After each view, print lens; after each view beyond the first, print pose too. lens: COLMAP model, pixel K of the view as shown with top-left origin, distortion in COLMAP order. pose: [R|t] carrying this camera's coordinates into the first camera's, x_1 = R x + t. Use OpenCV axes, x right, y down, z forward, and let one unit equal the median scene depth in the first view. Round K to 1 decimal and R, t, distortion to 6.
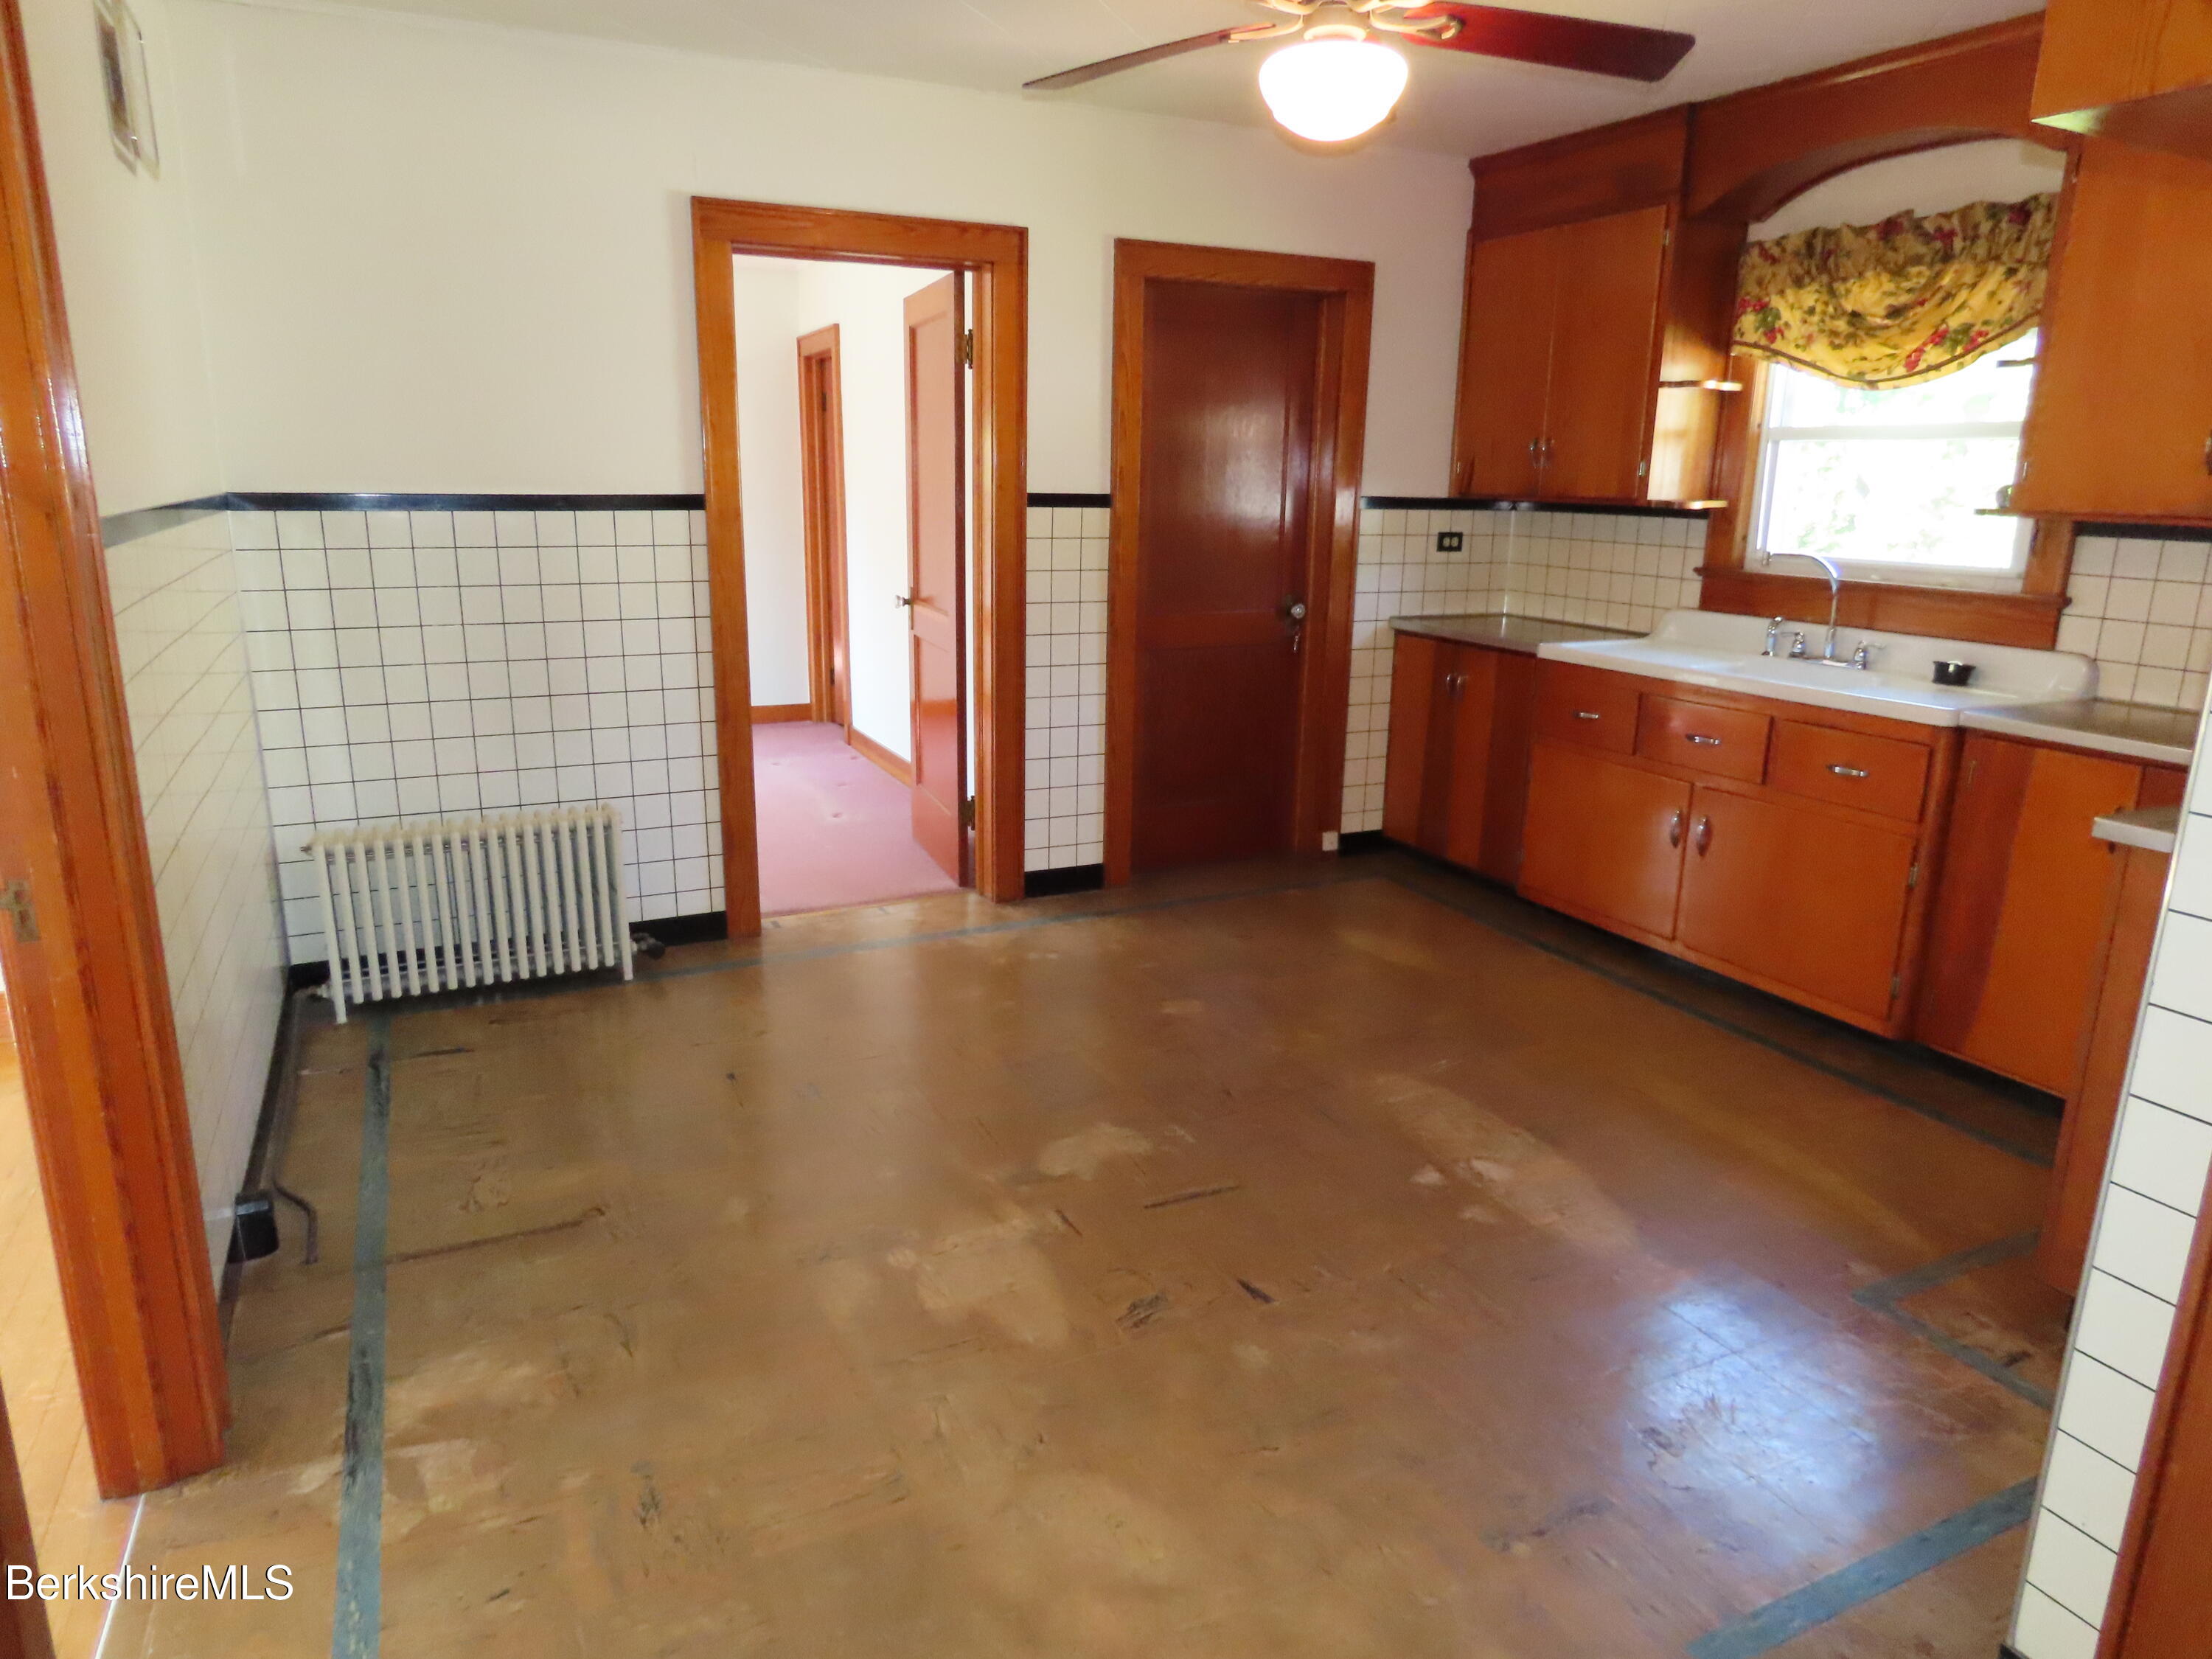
lens RADIAL K [[1395.0, 0, 1111.2], [0, 1395.0, 831.5], [0, 0, 1]] dist [-0.008831, 0.002810]
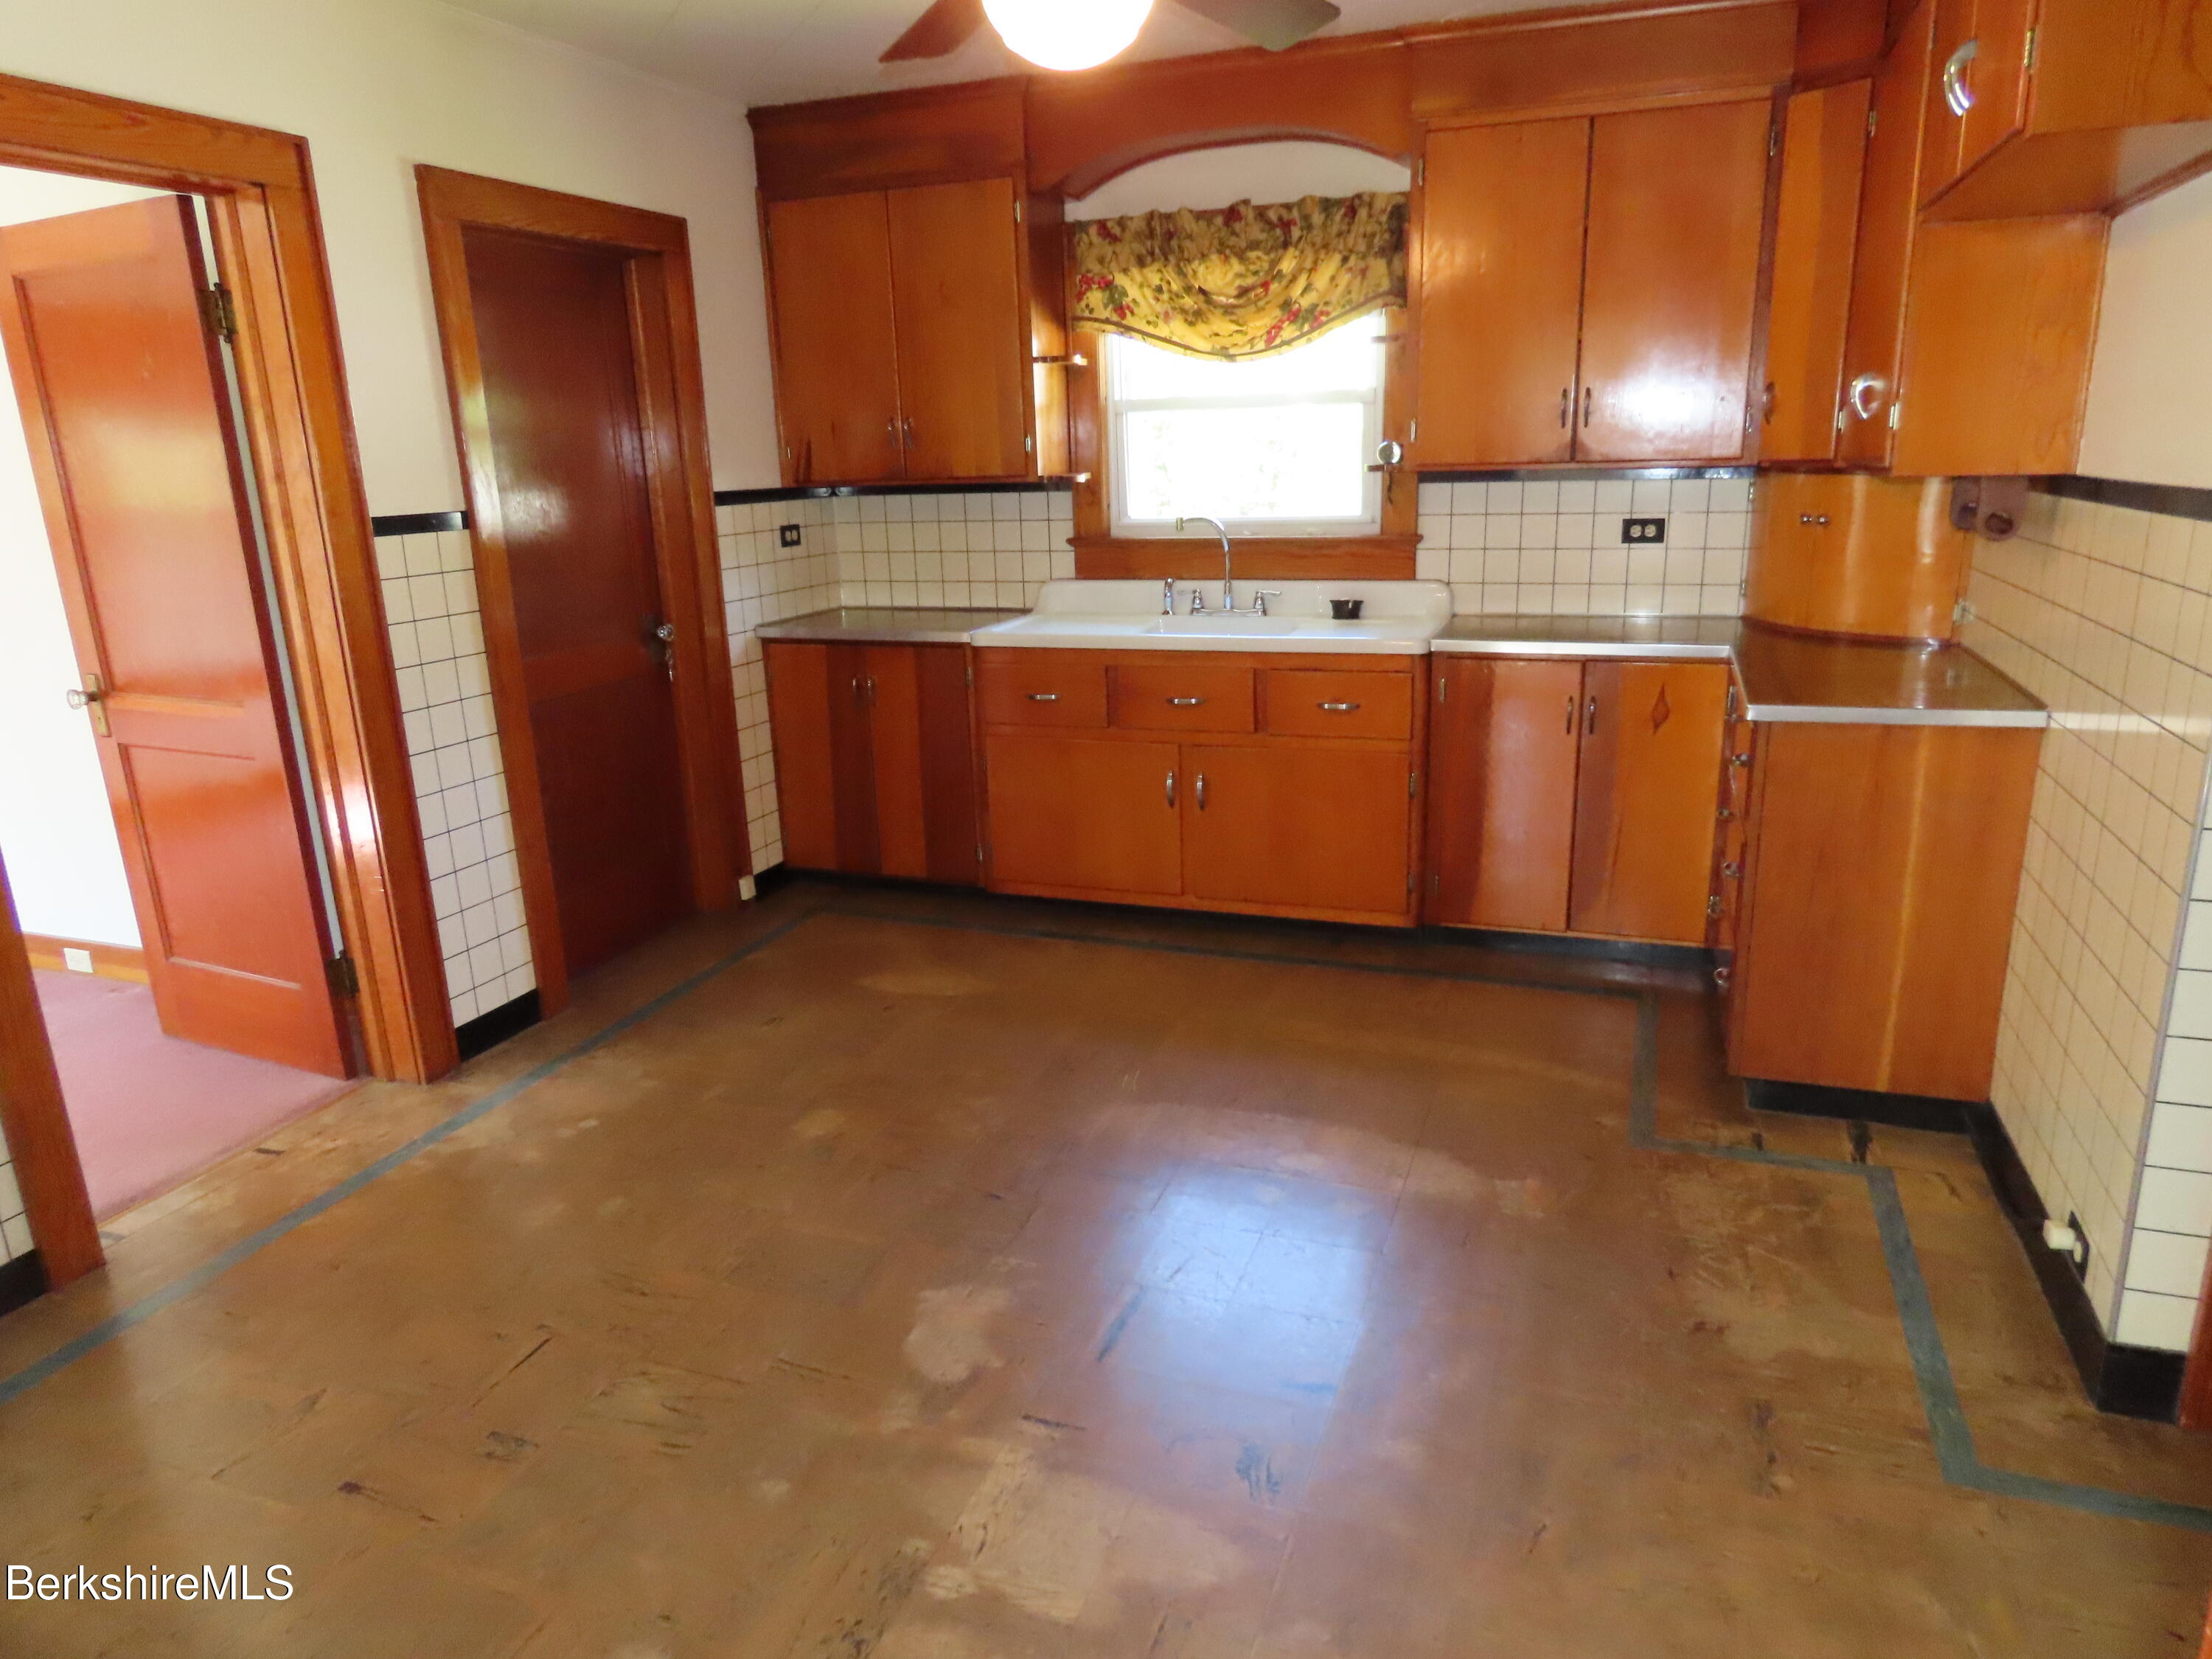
lens RADIAL K [[1395.0, 0, 1110.2], [0, 1395.0, 835.1], [0, 0, 1]] dist [-0.008831, 0.002810]
pose [[0.724460, -0.225372, 0.651433, -0.315839], [0.214464, 0.971832, 0.097713, -0.081434], [-0.655106, 0.068920, 0.752387, 0.253925]]
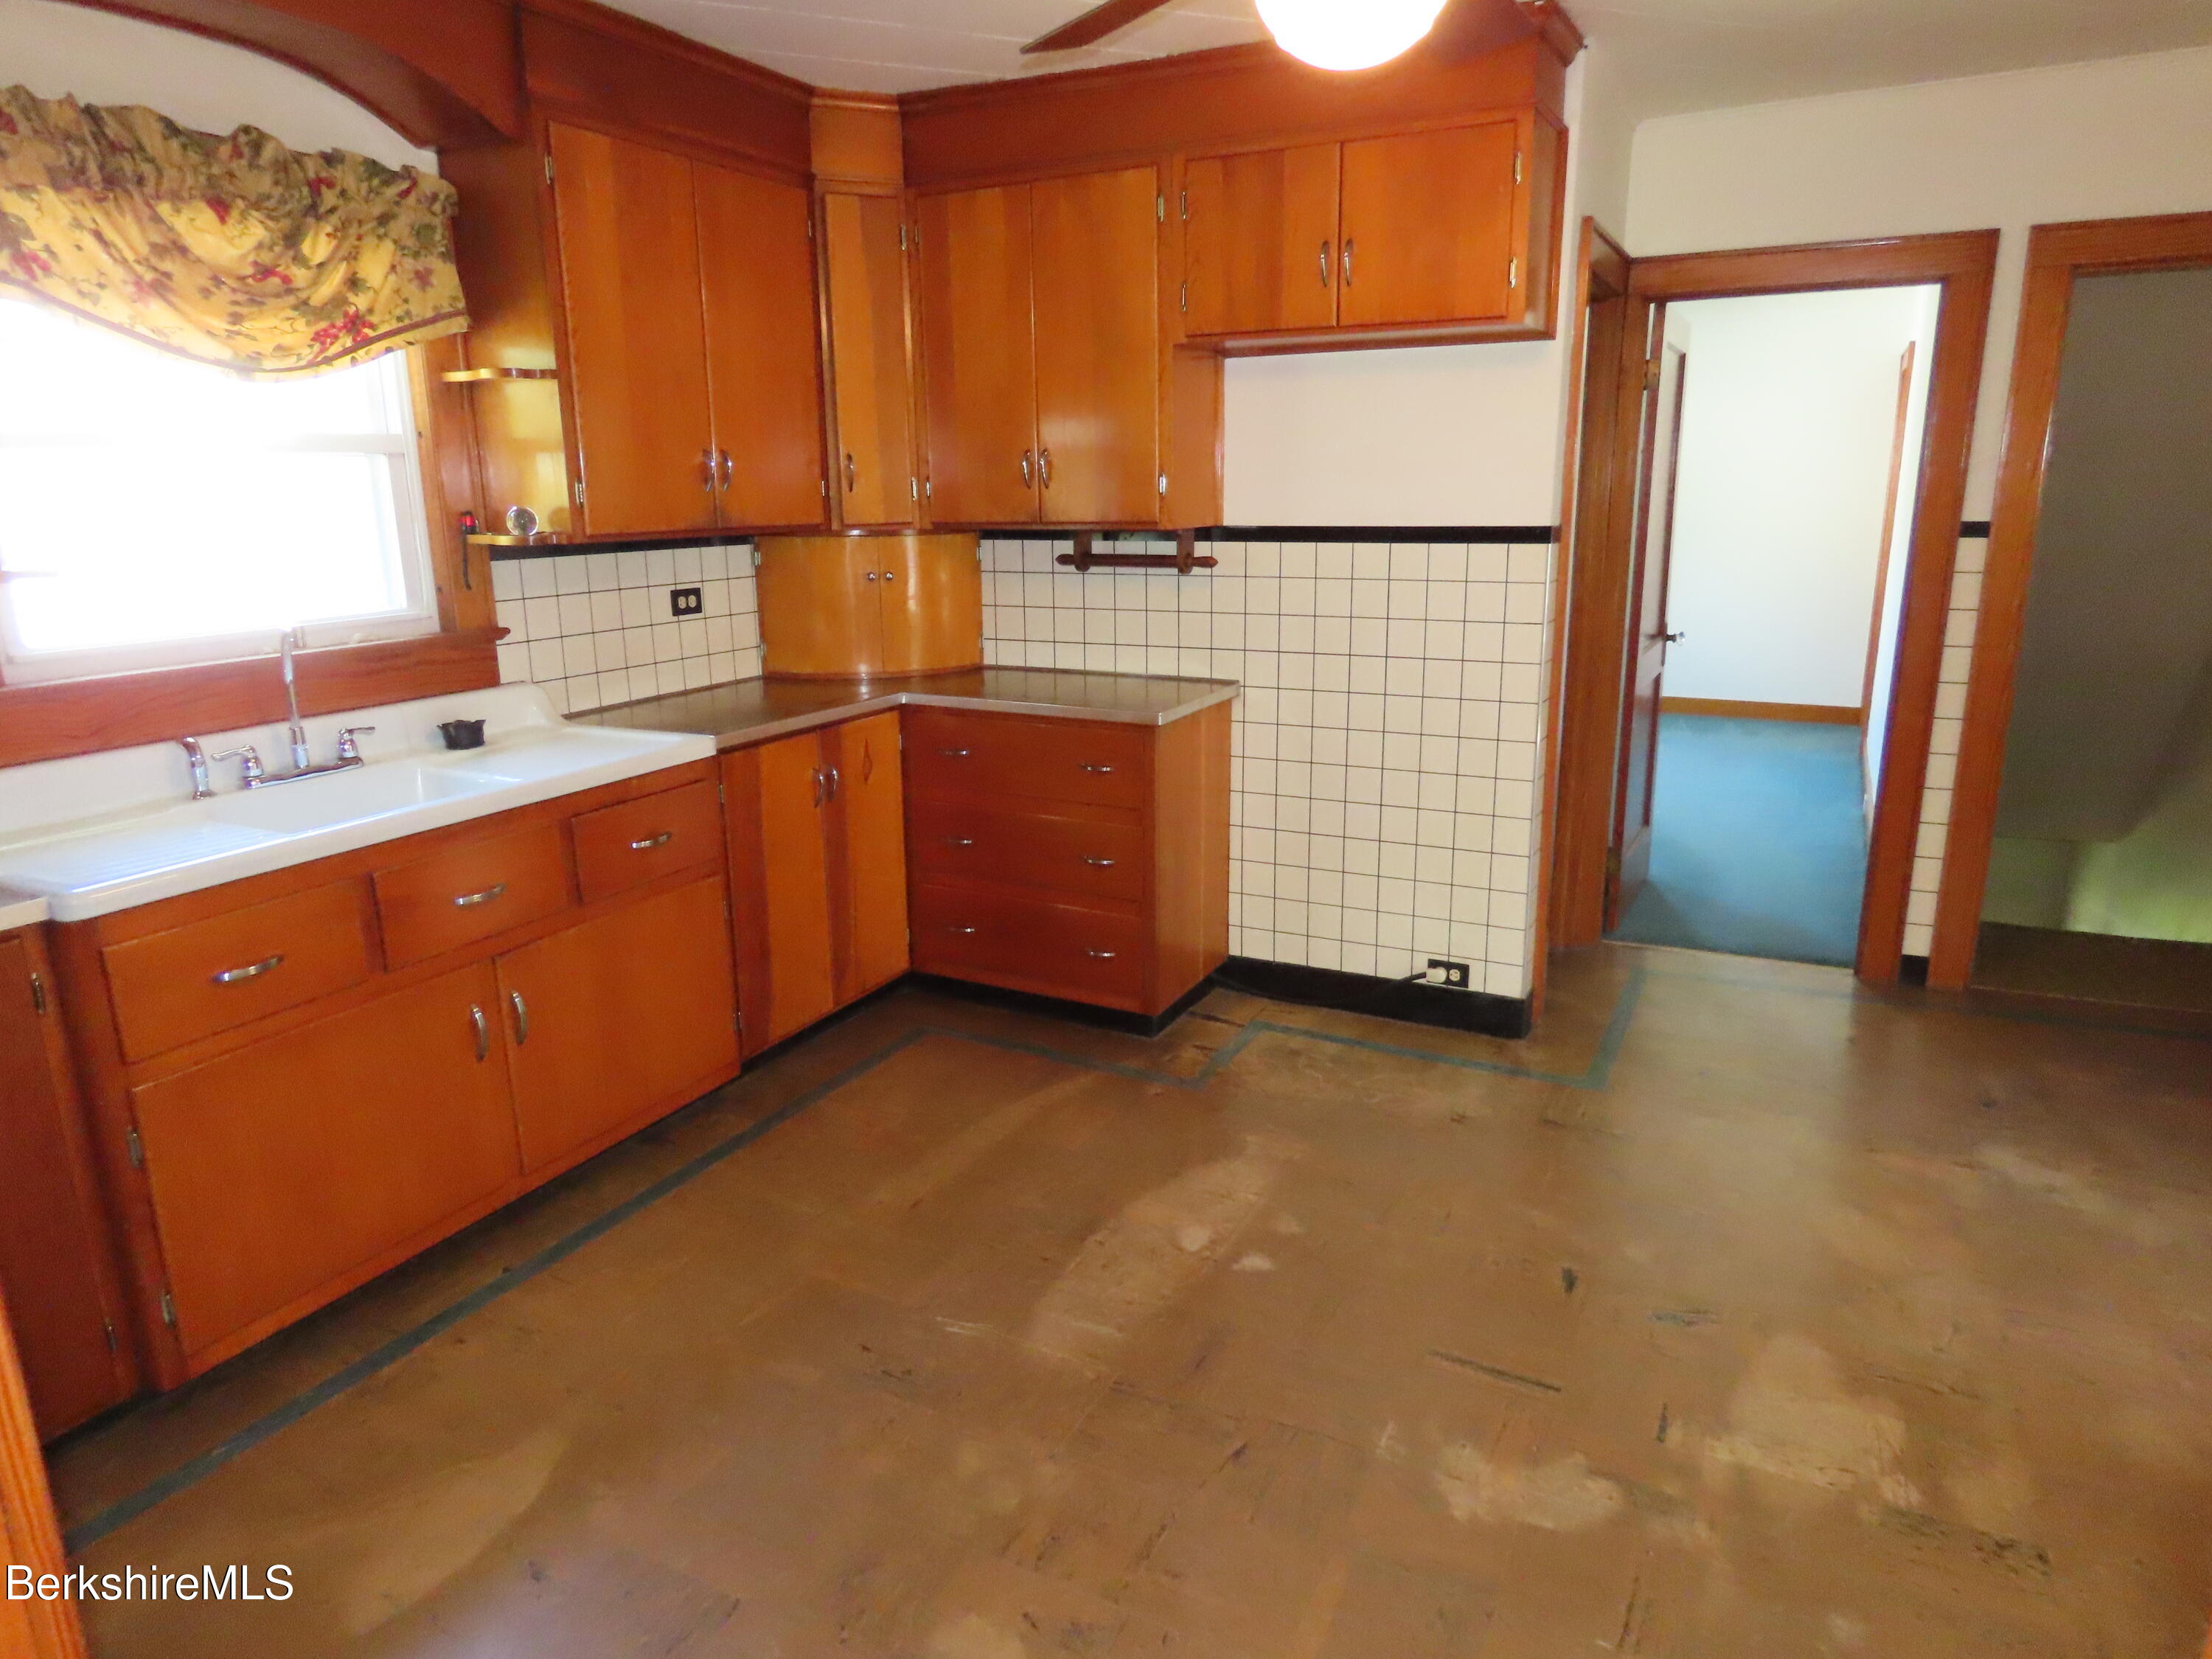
lens RADIAL K [[1395.0, 0, 1114.1], [0, 1395.0, 841.7], [0, 0, 1]] dist [-0.008831, 0.002810]
pose [[-0.600502, -0.211832, 0.771054, -0.279816], [0.201633, 0.892998, 0.402367, -0.297785], [-0.773784, 0.397092, -0.493534, 1.072267]]
